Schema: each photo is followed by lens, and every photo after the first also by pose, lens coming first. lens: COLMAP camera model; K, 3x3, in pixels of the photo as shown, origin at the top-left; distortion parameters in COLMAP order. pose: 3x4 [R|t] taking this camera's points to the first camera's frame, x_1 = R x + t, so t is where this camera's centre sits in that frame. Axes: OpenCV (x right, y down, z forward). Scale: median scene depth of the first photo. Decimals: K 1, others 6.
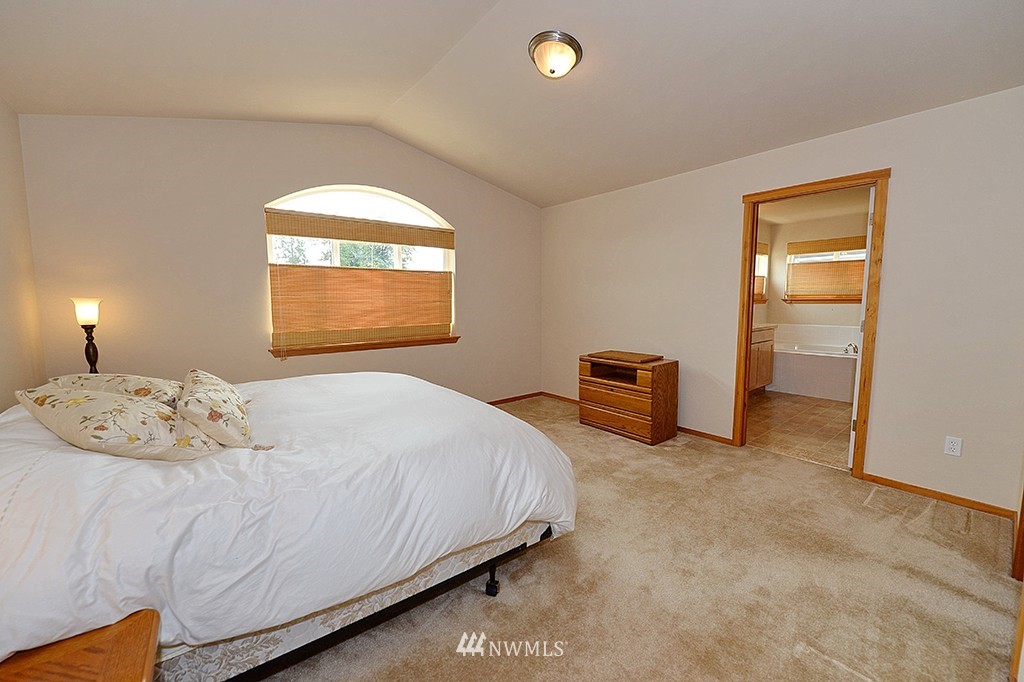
lens RADIAL K [[404.7, 0, 513.4], [0, 404.7, 337.5], [0, 0, 1]] dist [-0.002860, -0.000105]
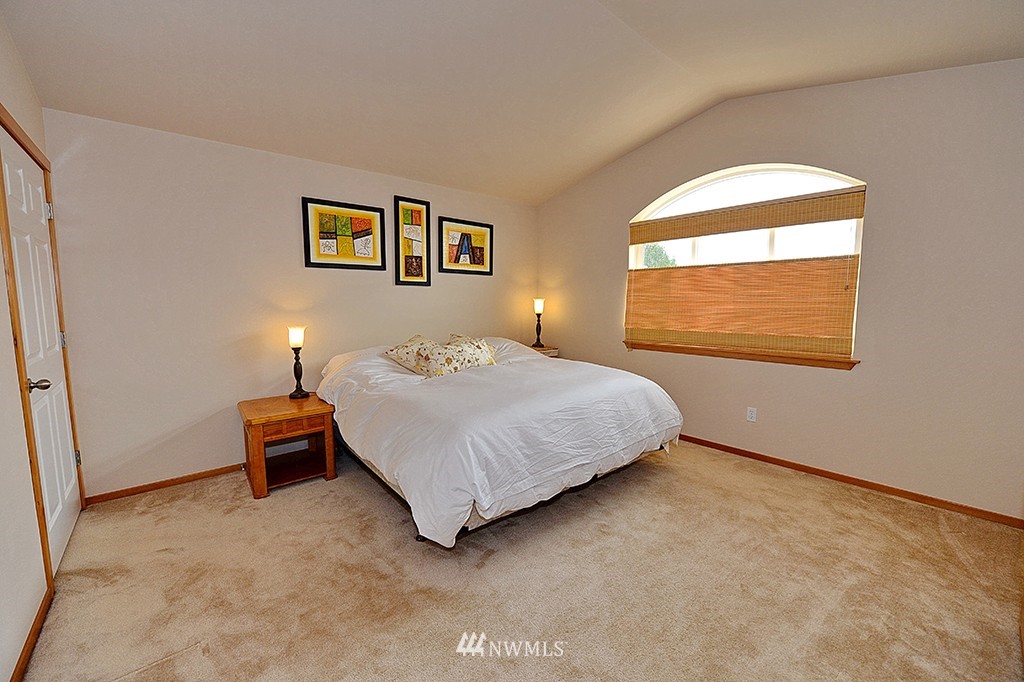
lens RADIAL K [[404.7, 0, 508.8], [0, 404.7, 338.7], [0, 0, 1]] dist [-0.002860, -0.000105]
pose [[0.044731, 0.100018, -0.993980, 0.486940], [-0.090552, 0.991286, 0.095672, -0.050780], [0.994887, 0.085727, 0.053398, 0.489924]]
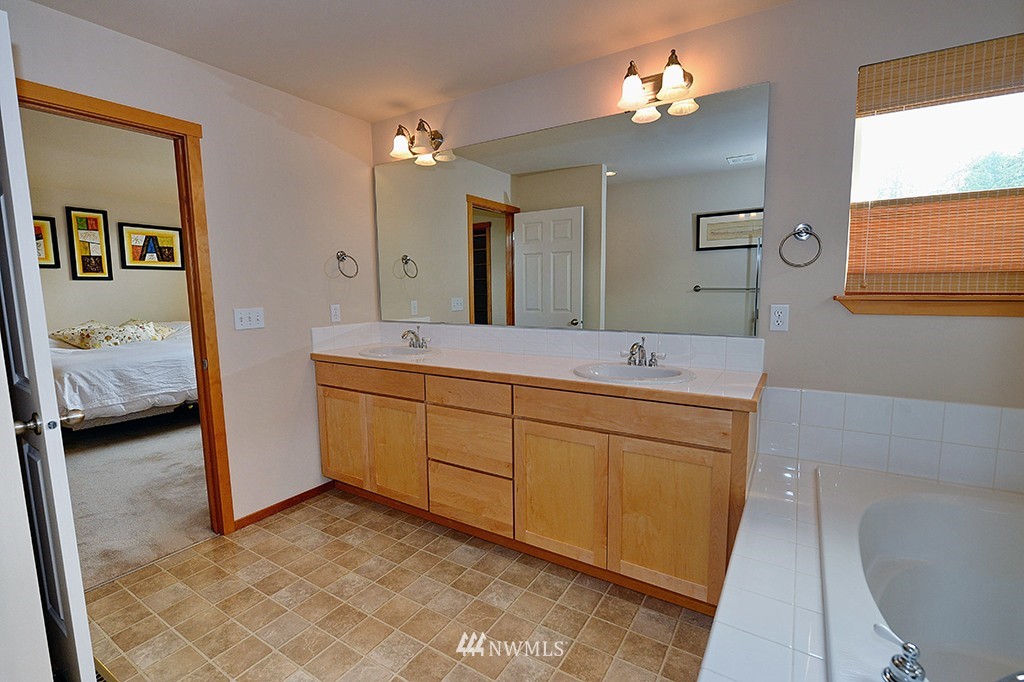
lens RADIAL K [[458.9, 0, 517.5], [0, 458.9, 339.8], [0, 0, 1]] dist [-0.015161, -0.000095]
pose [[0.345808, 0.112906, -0.931487, 1.161144], [-0.080604, 0.992639, 0.090395, -0.108890], [0.934837, 0.043822, 0.352364, 0.993456]]
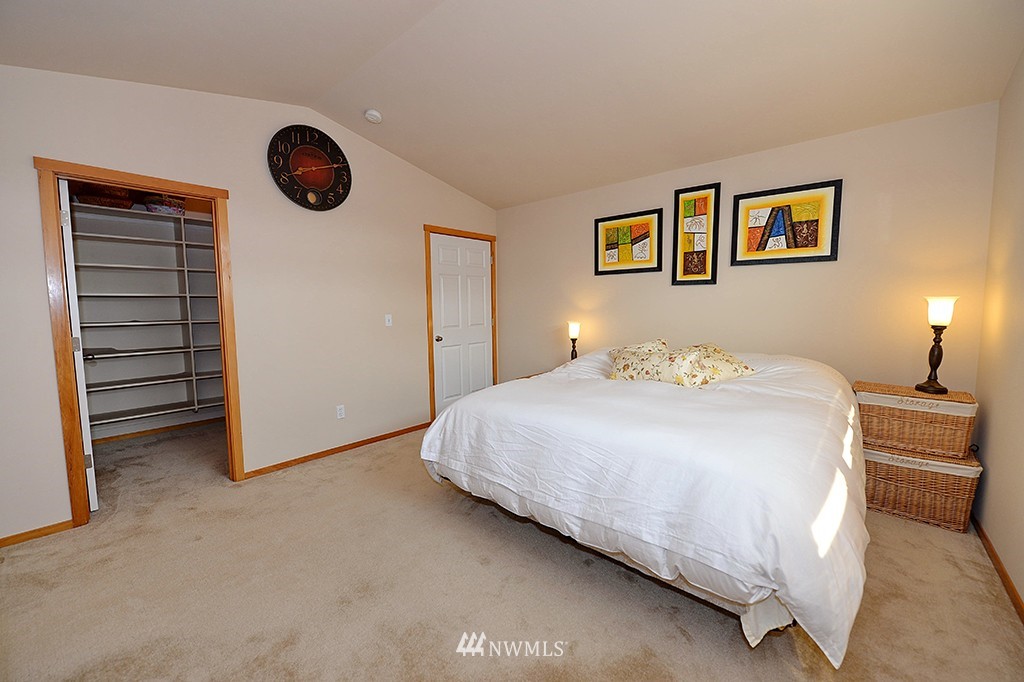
lens RADIAL K [[404.7, 0, 515.9], [0, 404.7, 338.2], [0, 0, 1]] dist [-0.002860, -0.000105]
pose [[-0.981233, 0.033949, -0.189814, 0.042876], [-0.000662, 0.983781, 0.179374, -0.105098], [0.192825, 0.176133, -0.965296, 1.073792]]
